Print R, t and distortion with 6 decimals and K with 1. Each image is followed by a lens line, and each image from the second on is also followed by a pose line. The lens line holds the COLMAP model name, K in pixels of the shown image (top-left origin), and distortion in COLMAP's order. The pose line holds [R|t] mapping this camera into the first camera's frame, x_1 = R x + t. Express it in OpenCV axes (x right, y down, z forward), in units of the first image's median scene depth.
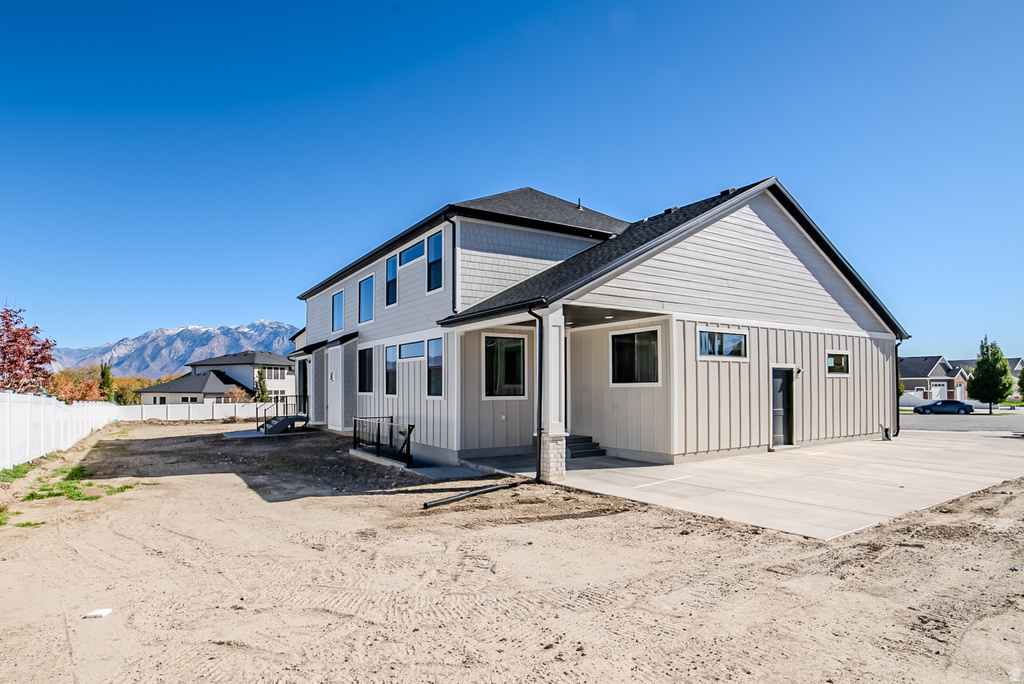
lens RADIAL K [[573.2, 0, 511.4], [0, 573.2, 376.4], [0, 0, 1]] dist [-0.073893, 0.000097]
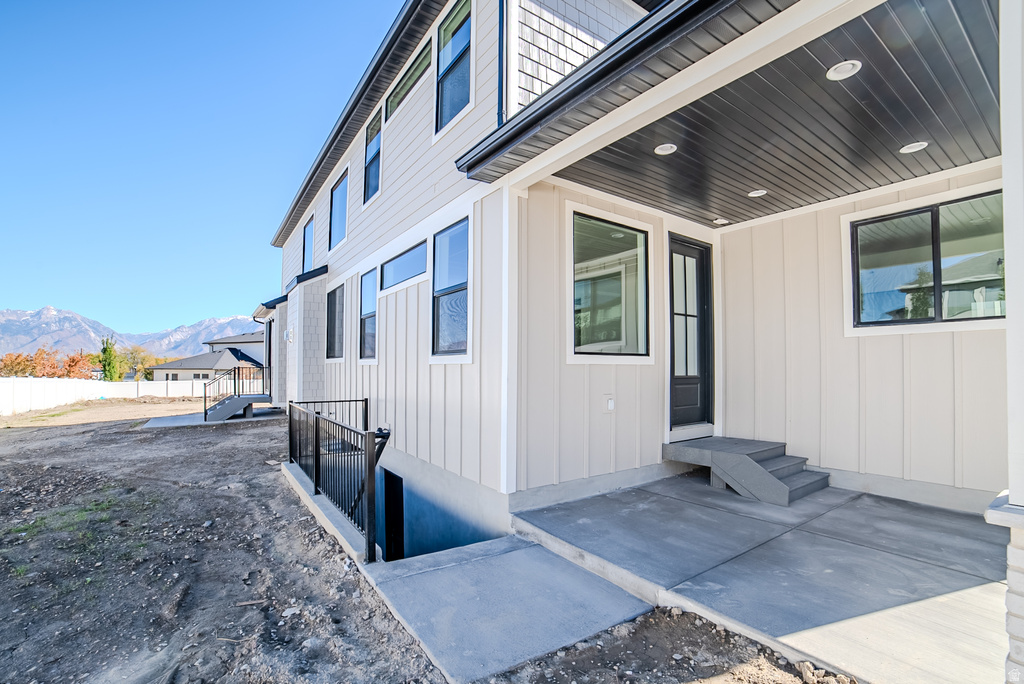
lens RADIAL K [[461.4, 0, 548.9], [0, 461.4, 354.7], [0, 0, 1]] dist [-0.047791, 0.000127]
pose [[0.996096, 0.005974, 0.088076, -0.065393], [-0.005111, 0.999937, -0.010026, 0.026931], [-0.088130, 0.009536, 0.996063, 0.473051]]
